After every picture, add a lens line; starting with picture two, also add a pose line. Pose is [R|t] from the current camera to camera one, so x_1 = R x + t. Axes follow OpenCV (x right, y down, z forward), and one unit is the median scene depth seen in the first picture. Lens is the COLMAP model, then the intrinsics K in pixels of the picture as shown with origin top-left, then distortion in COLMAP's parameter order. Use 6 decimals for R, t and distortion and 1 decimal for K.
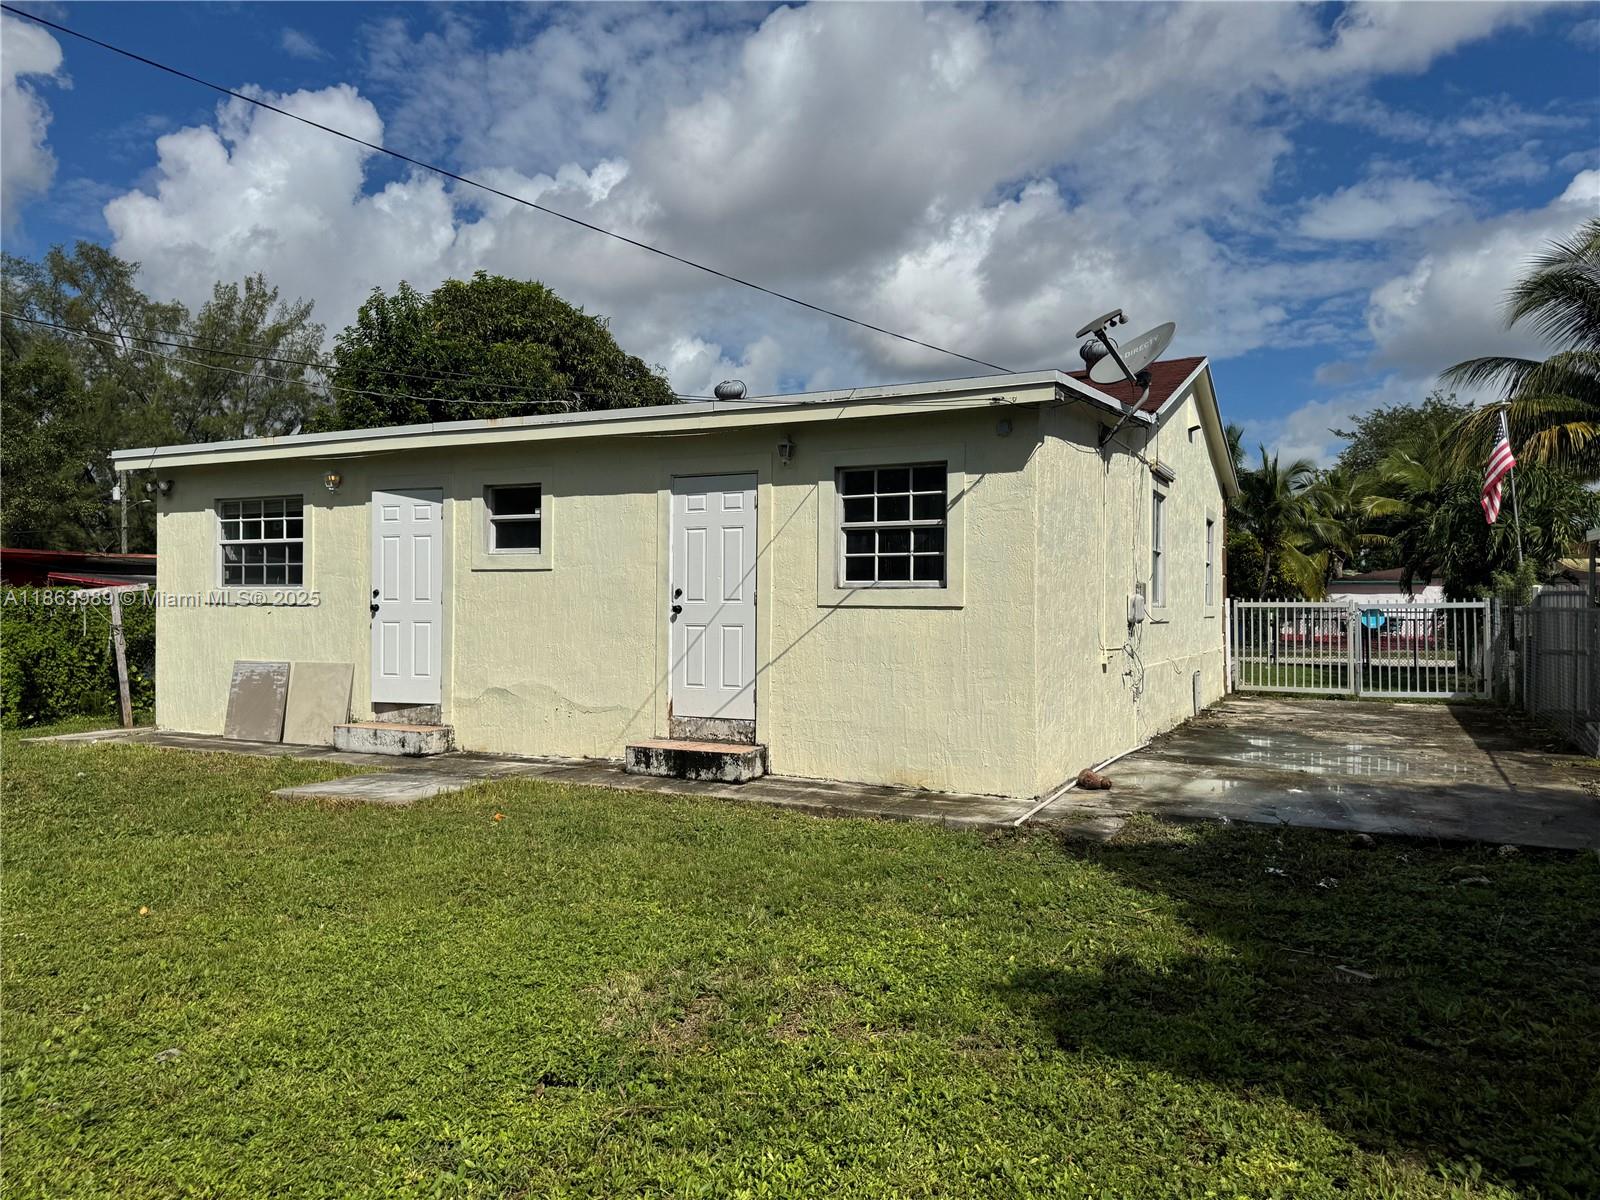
lens RADIAL K [[1158.5, 0, 800.0], [0, 1158.5, 600.0], [0, 0, 1]] dist [0.015762, -0.008175]
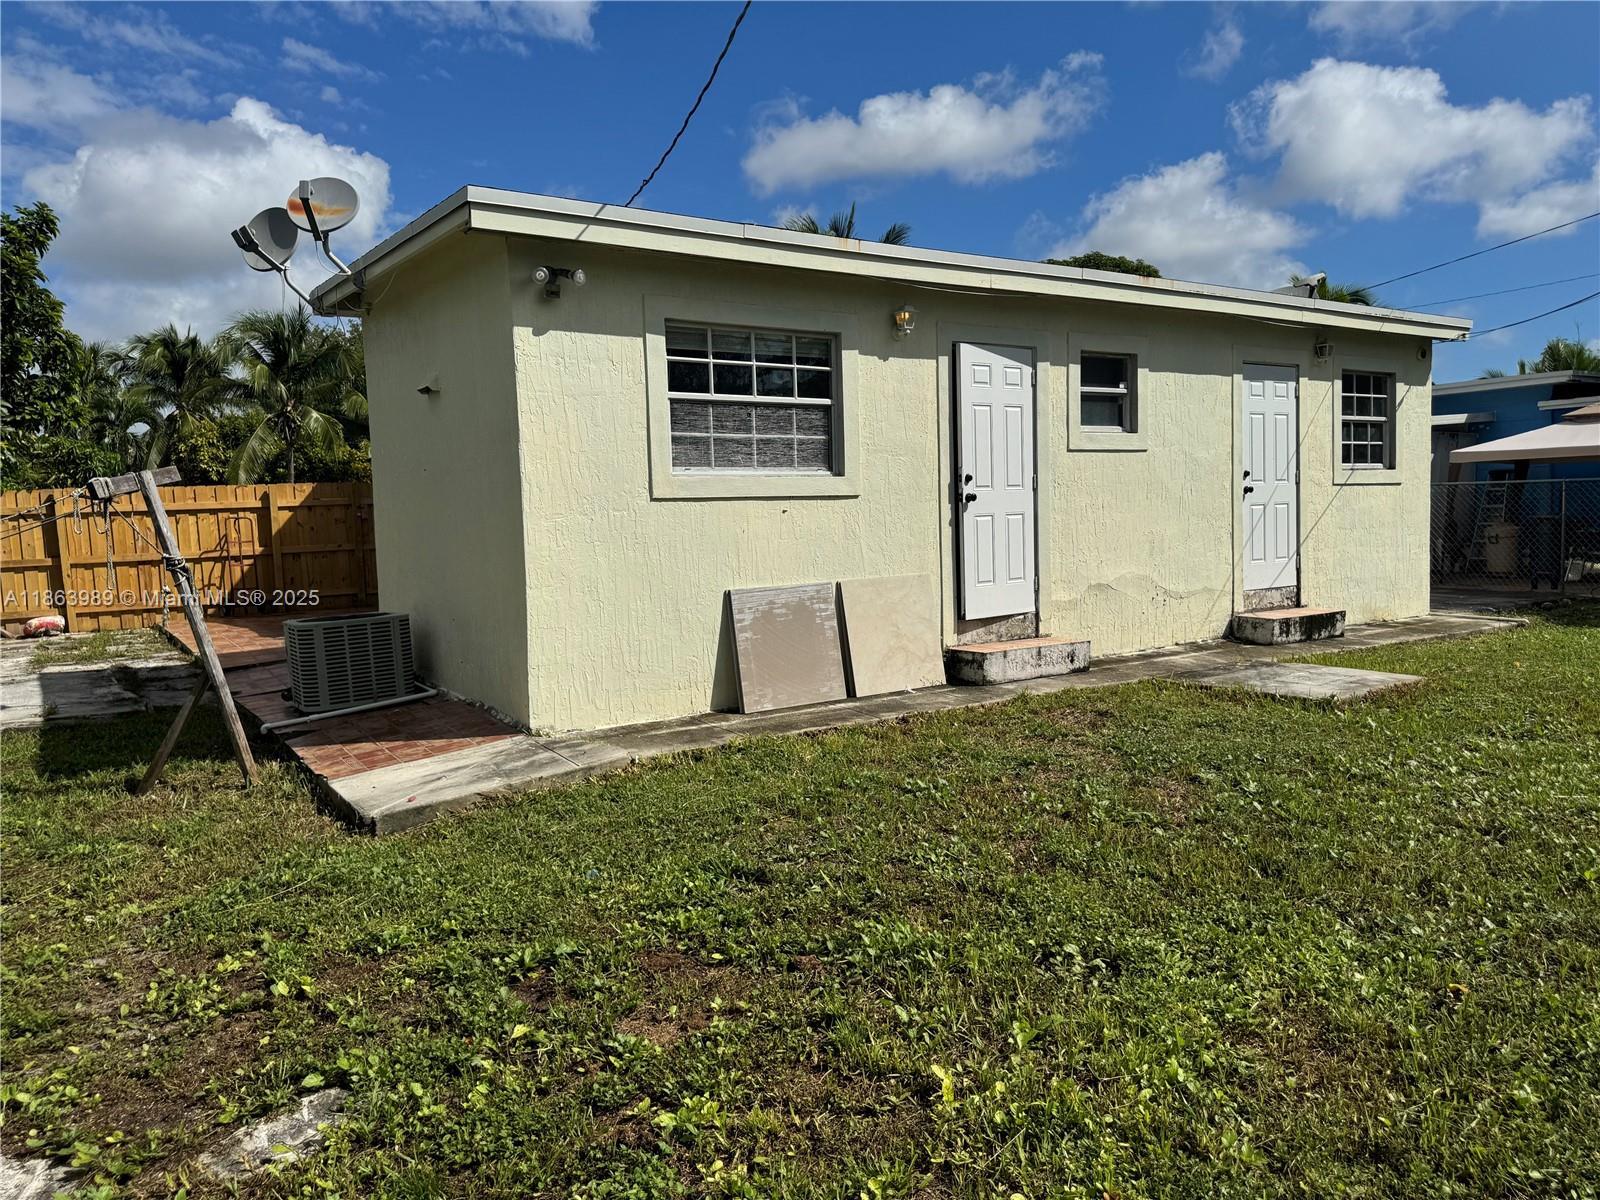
lens RADIAL K [[1158.5, 0, 800.0], [0, 1158.5, 600.0], [0, 0, 1]] dist [0.015762, -0.008175]
pose [[0.504238, -0.083318, 0.859536, -1.223367], [0.025021, 0.996327, 0.081899, 0.011215], [-0.863202, -0.019790, 0.504470, 0.809124]]
